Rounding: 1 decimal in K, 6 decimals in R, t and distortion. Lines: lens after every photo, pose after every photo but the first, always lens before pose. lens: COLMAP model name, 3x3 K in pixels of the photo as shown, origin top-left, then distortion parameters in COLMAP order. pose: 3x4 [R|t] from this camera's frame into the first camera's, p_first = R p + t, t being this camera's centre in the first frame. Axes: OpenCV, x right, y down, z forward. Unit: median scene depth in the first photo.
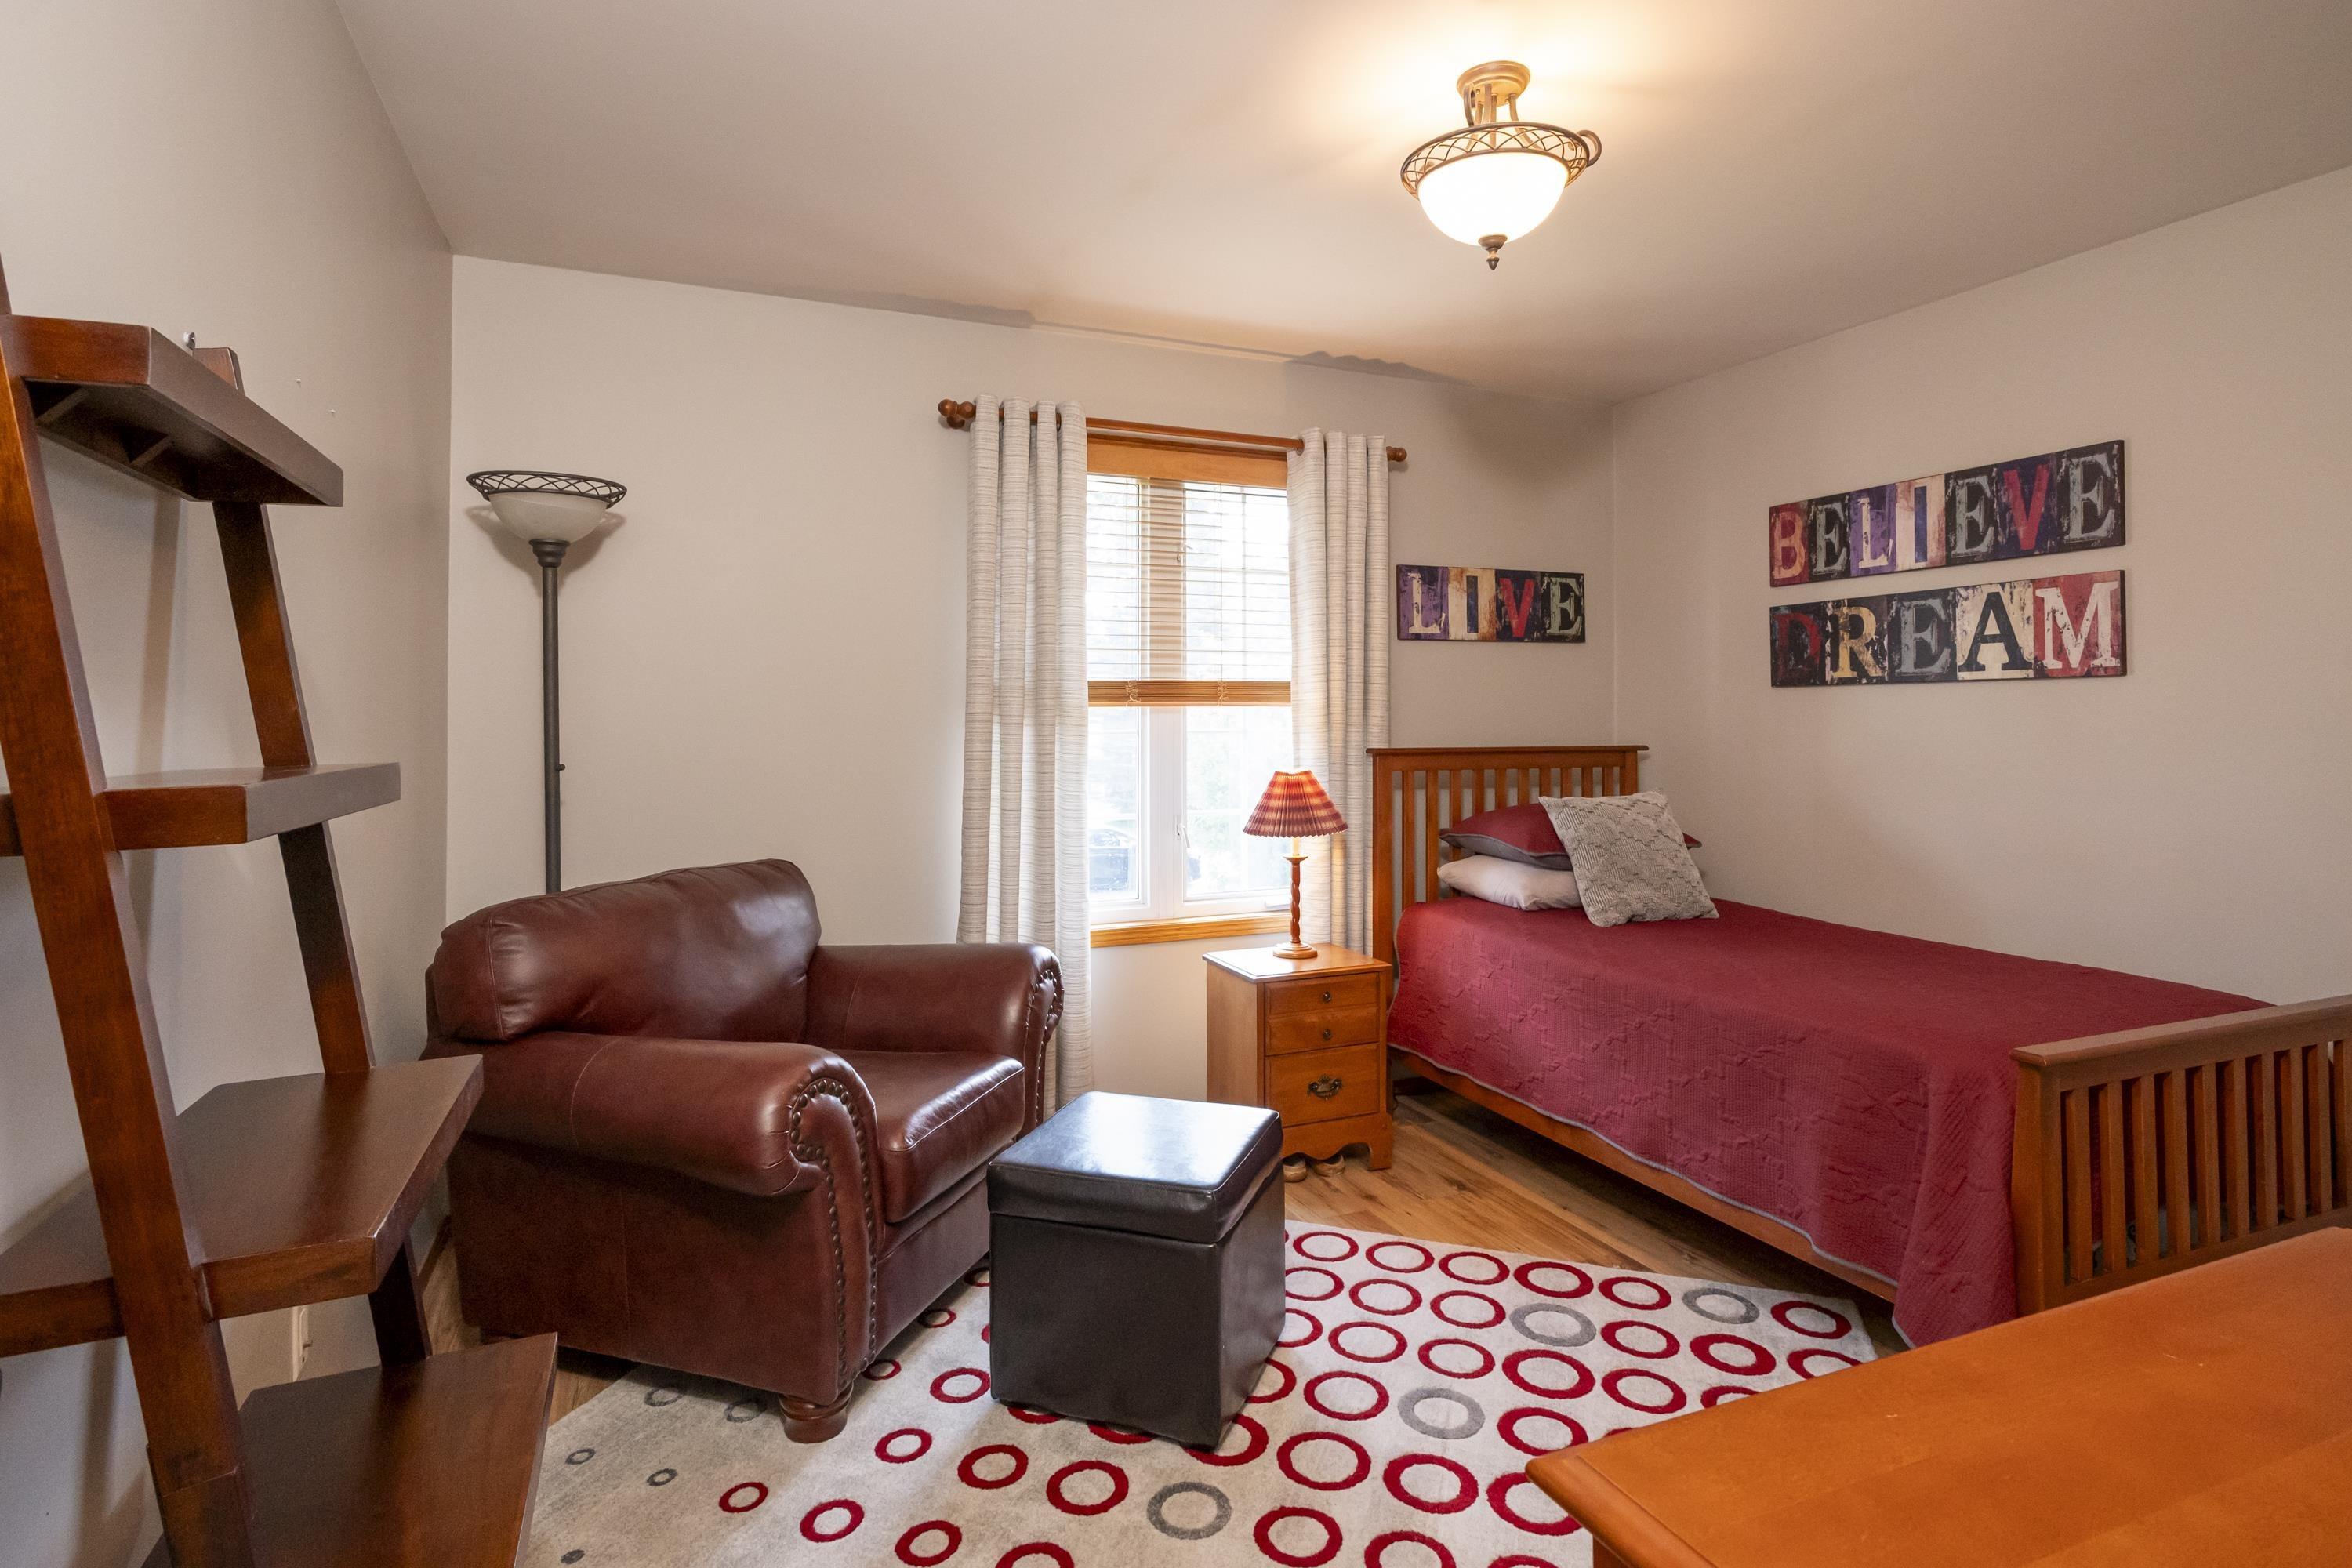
lens RADIAL K [[1205.5, 0, 1178.2], [0, 1205.5, 679.3], [0, 0, 1]] dist [0.000463, 0.000226]
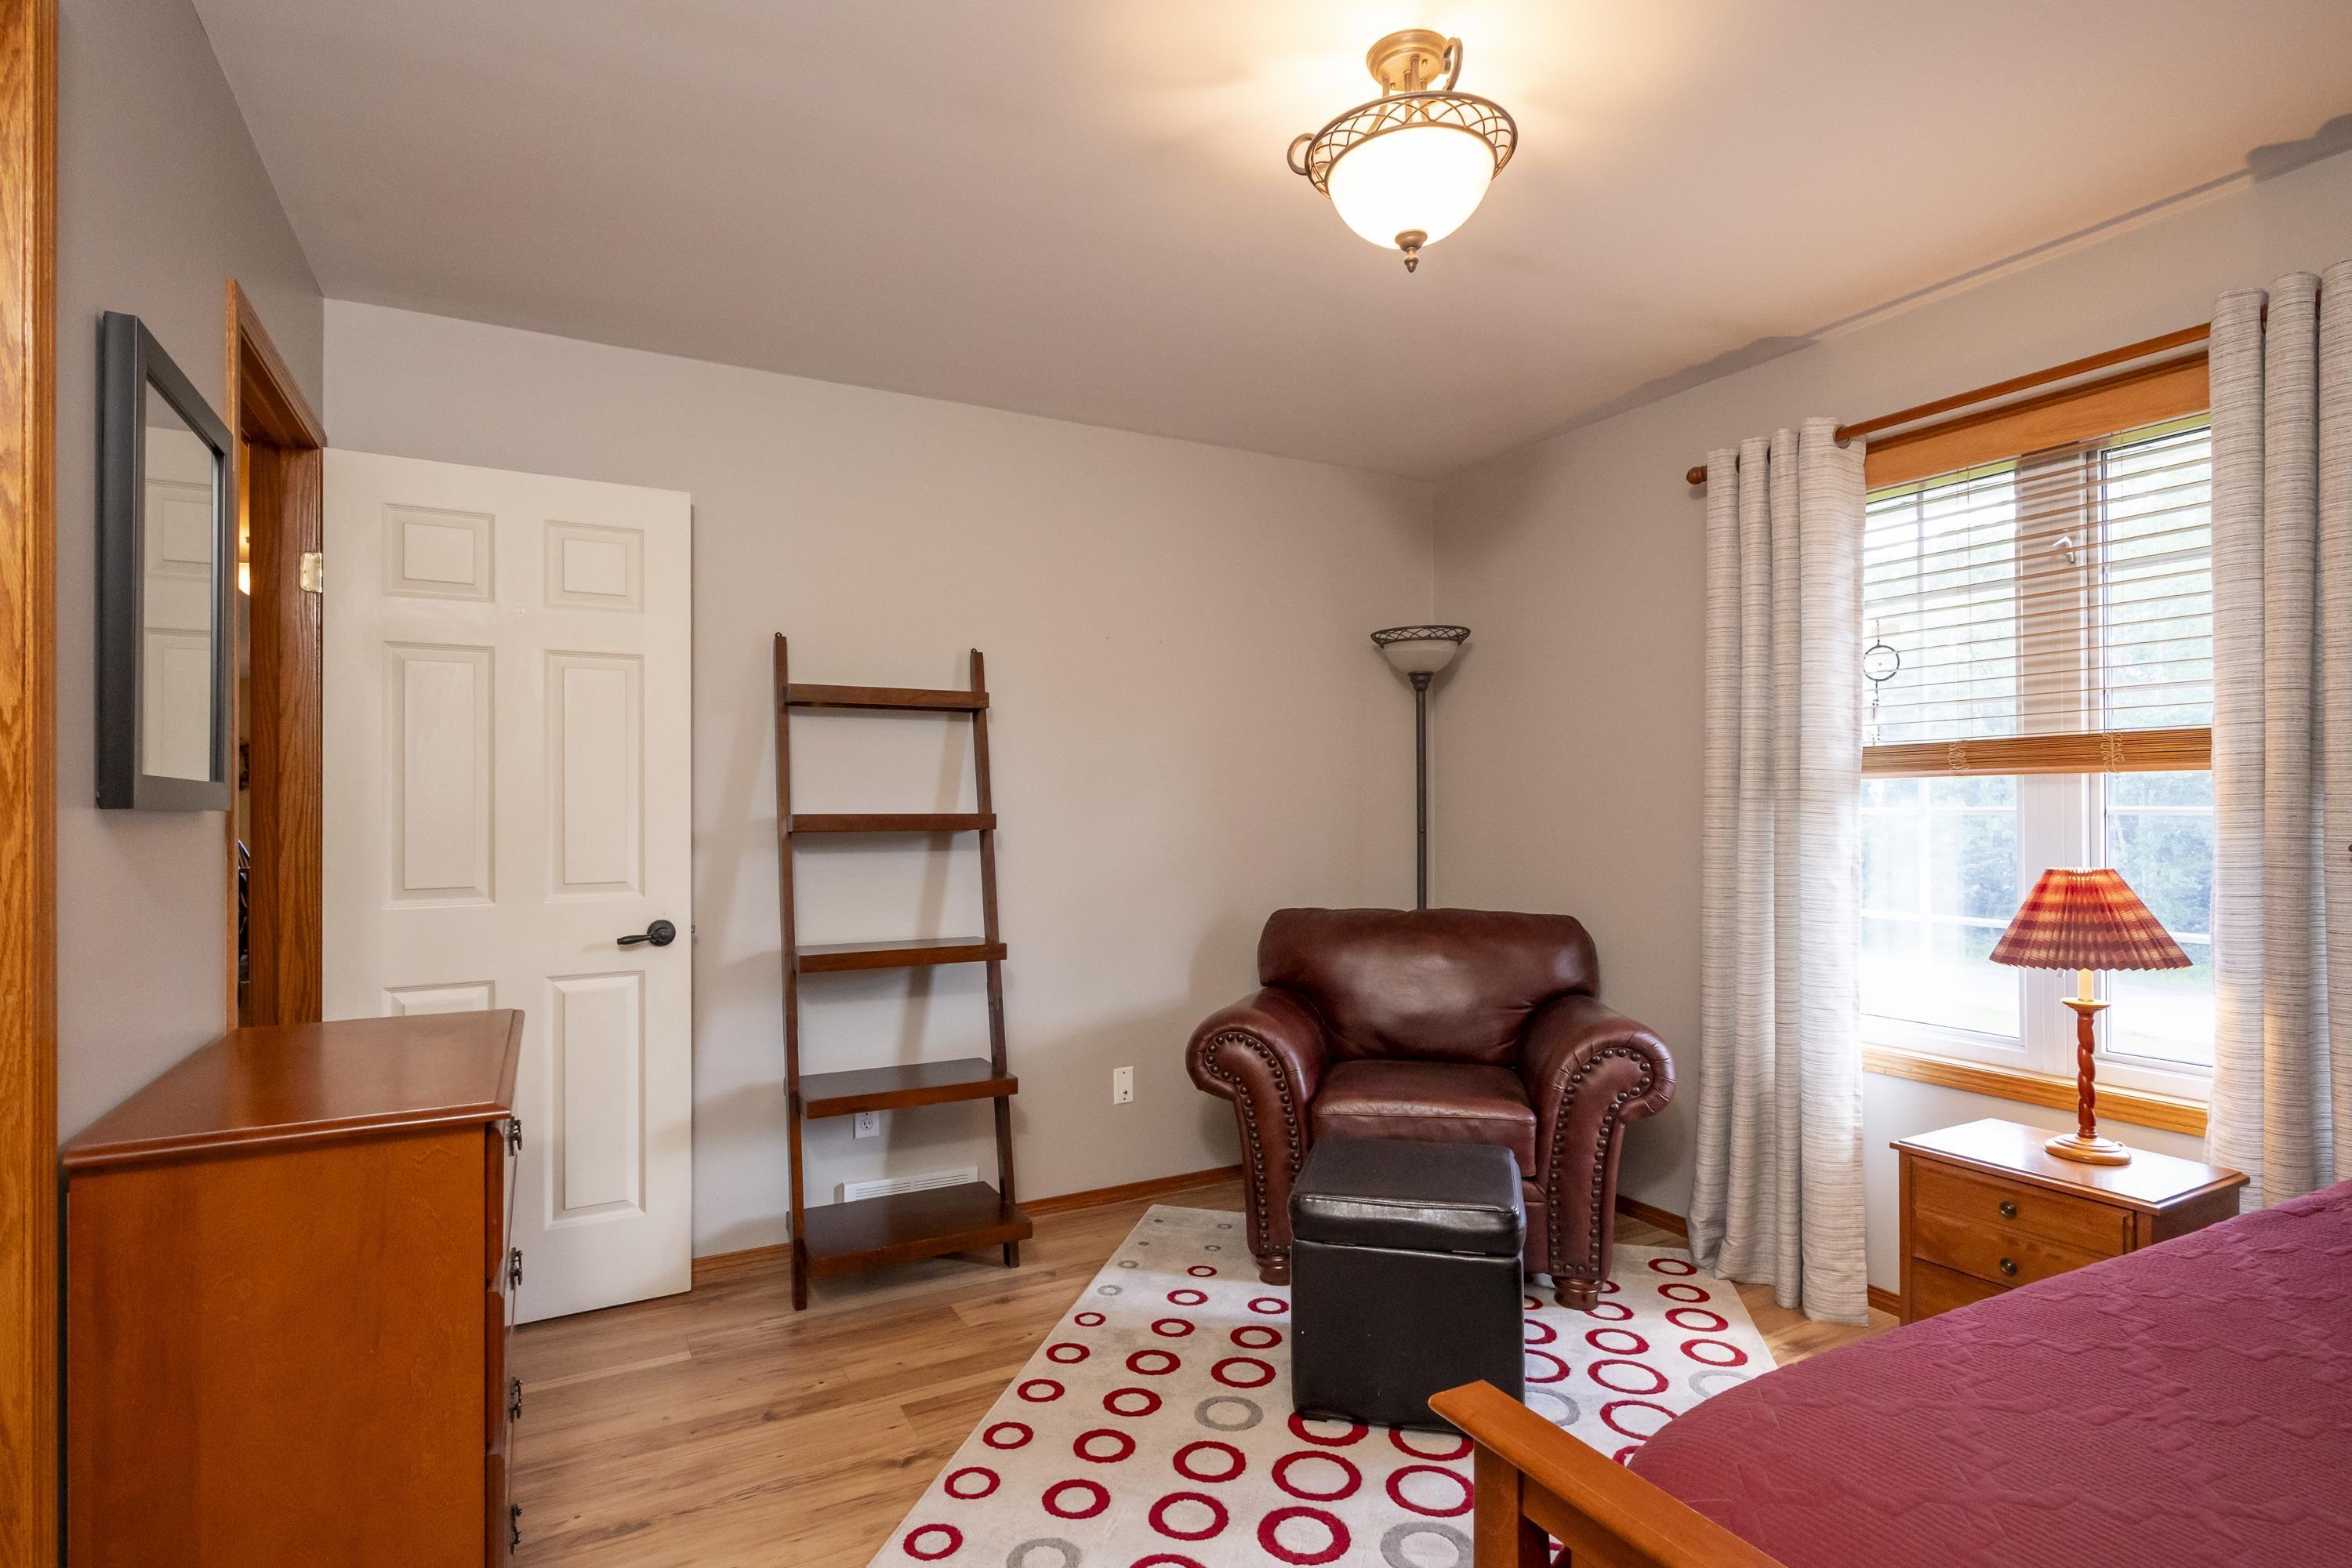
lens RADIAL K [[1168.0, 0, 1176.0], [0, 1168.0, 784.0], [0, 0, 1]] dist [0.000854, 0.000771]
pose [[0.095961, -0.016664, -0.995246, 0.693351], [0.033299, 0.999354, -0.013522, 0.022750], [0.994828, -0.031843, 0.096454, 0.474024]]
